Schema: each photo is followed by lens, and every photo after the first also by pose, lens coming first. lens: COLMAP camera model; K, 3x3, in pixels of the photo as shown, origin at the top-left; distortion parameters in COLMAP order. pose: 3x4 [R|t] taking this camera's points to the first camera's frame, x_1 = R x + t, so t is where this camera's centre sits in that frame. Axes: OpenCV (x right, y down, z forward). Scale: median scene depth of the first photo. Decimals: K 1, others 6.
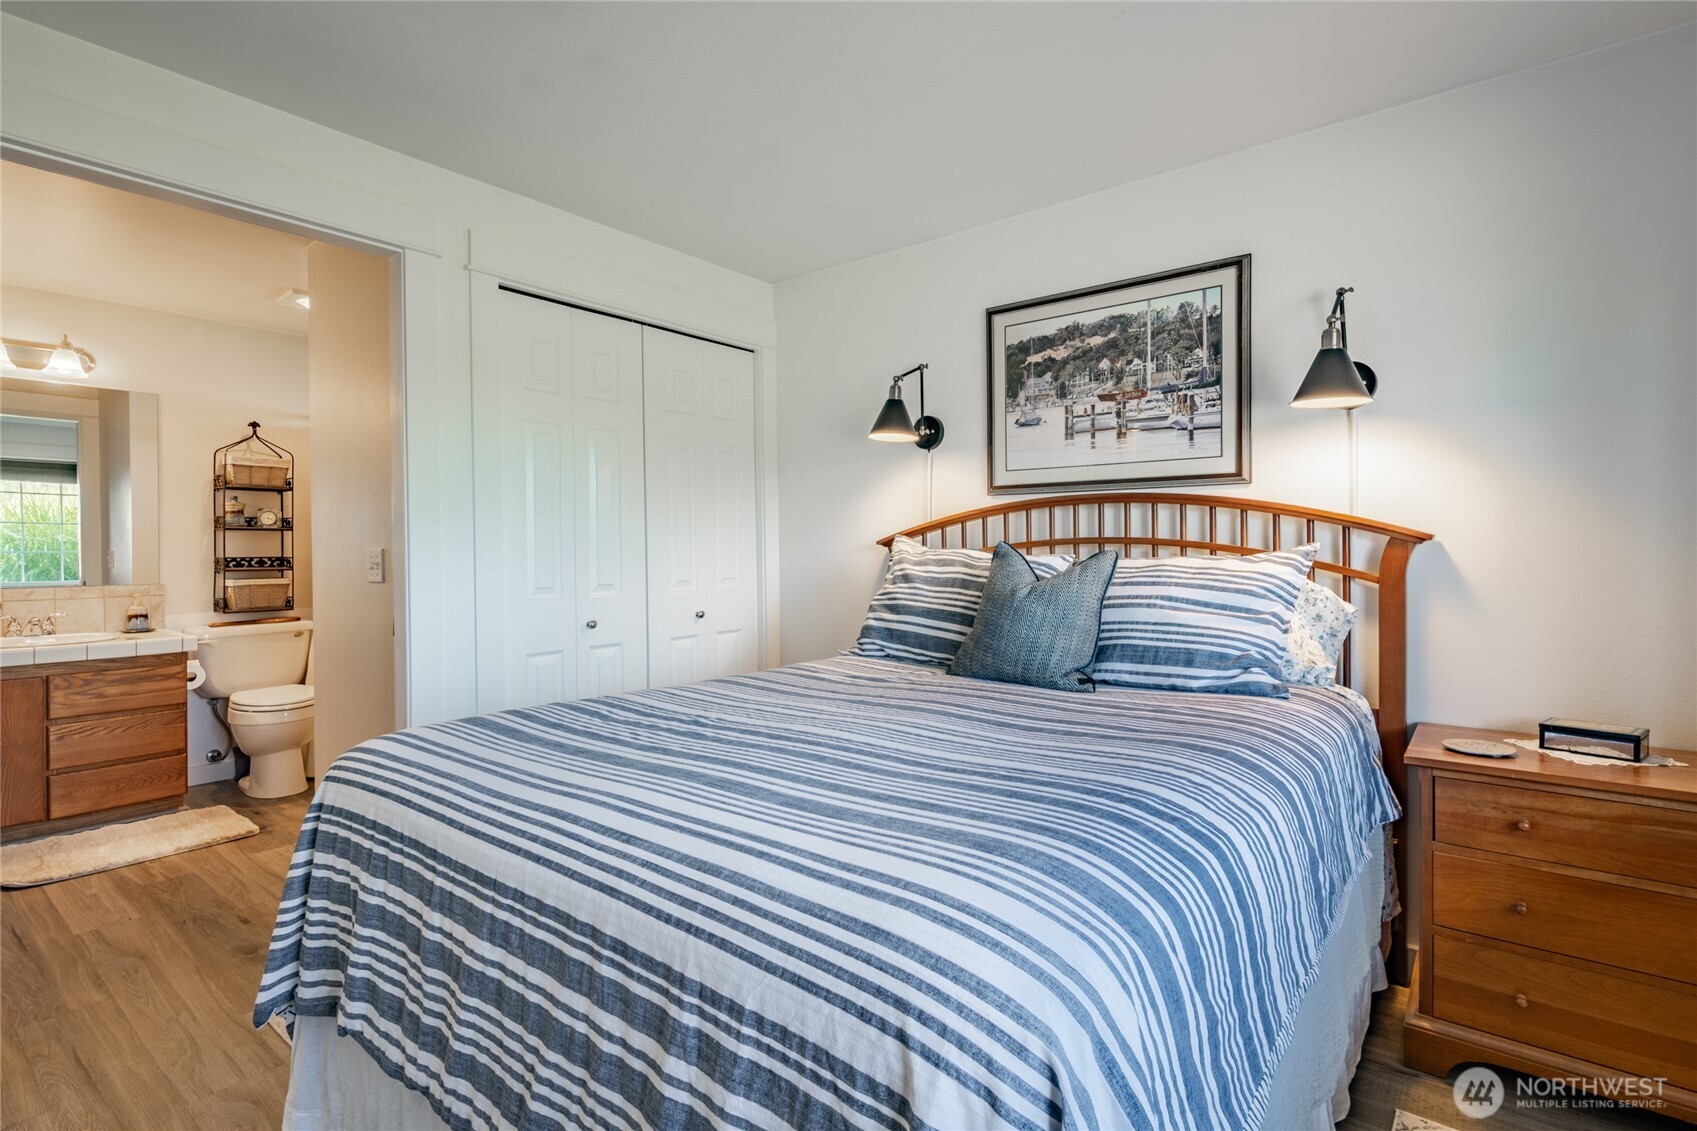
lens RADIAL K [[808.0, 0, 846.2], [0, 808.0, 558.2], [0, 0, 1]] dist [-0.001546, -0.001720]
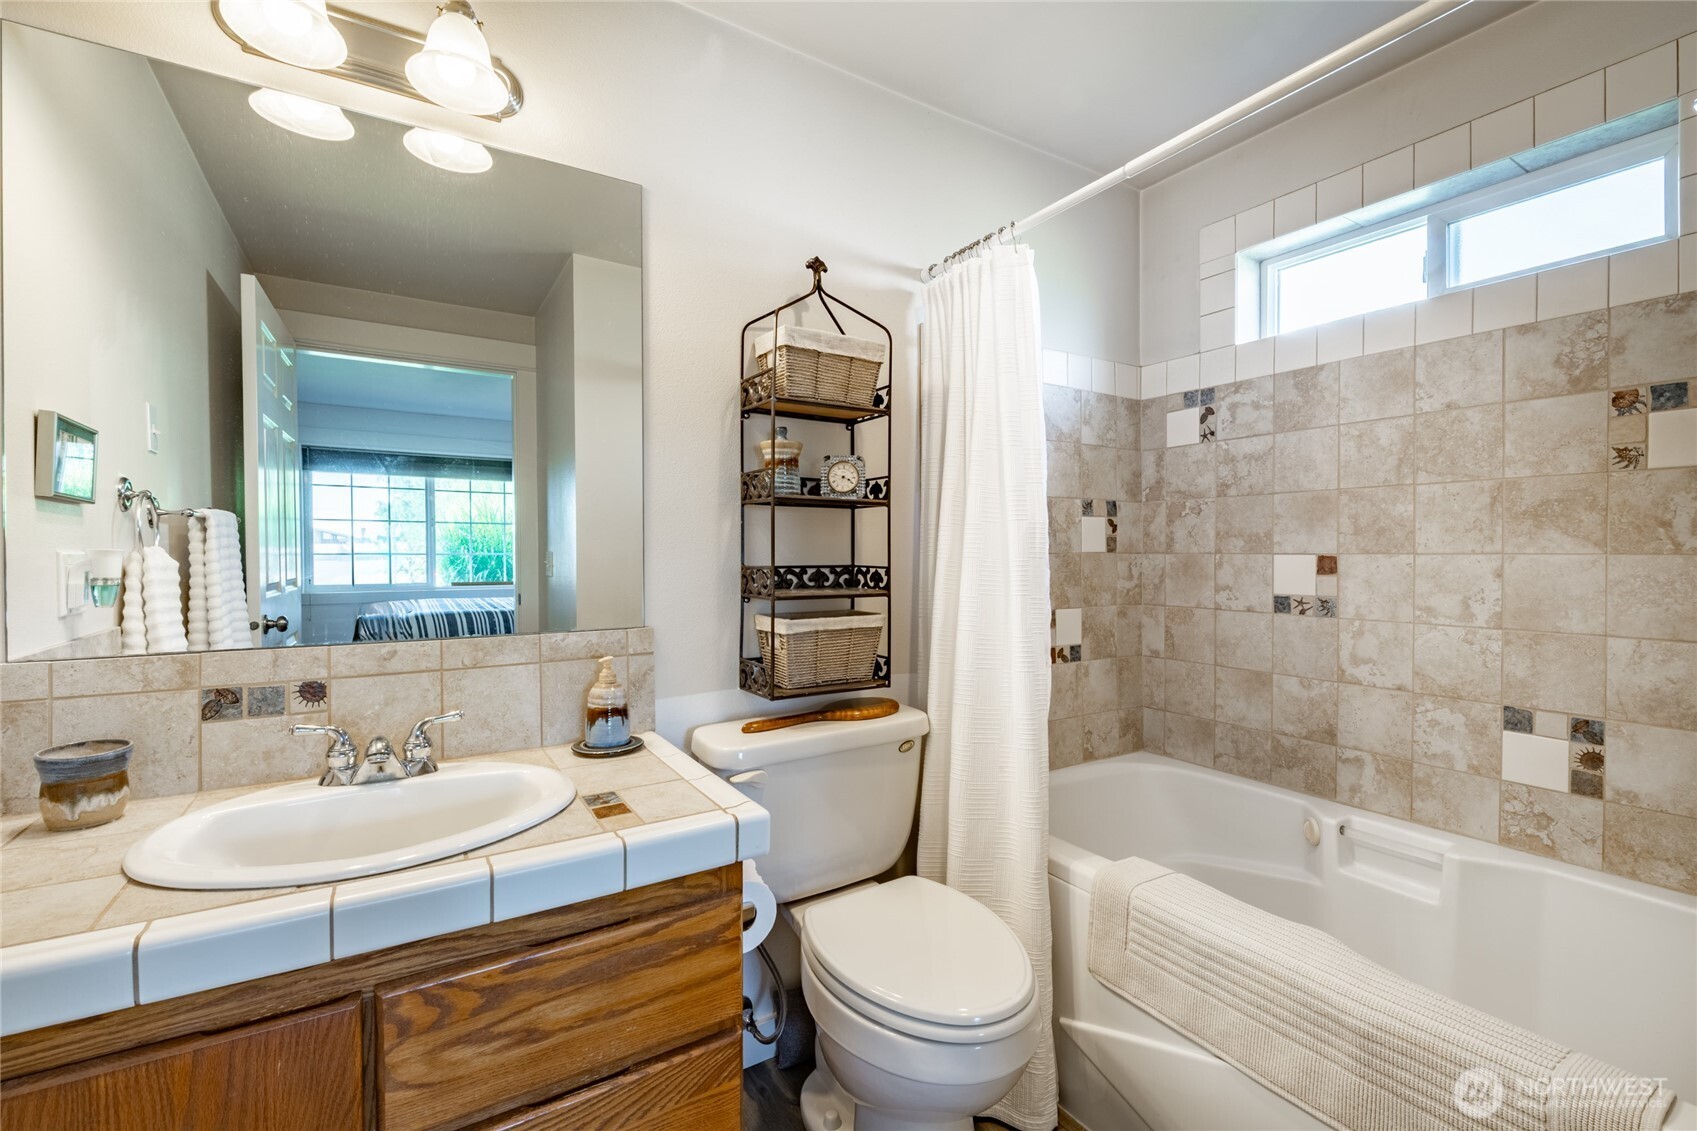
lens RADIAL K [[742.0, 0, 859.9], [0, 742.0, 559.8], [0, 0, 1]] dist [0.014454, -0.000204]
pose [[0.945083, 0.004214, -0.326802, -0.588497], [-0.005536, 0.999980, -0.003114, -0.003454], [0.326782, 0.004752, 0.945088, 0.635398]]
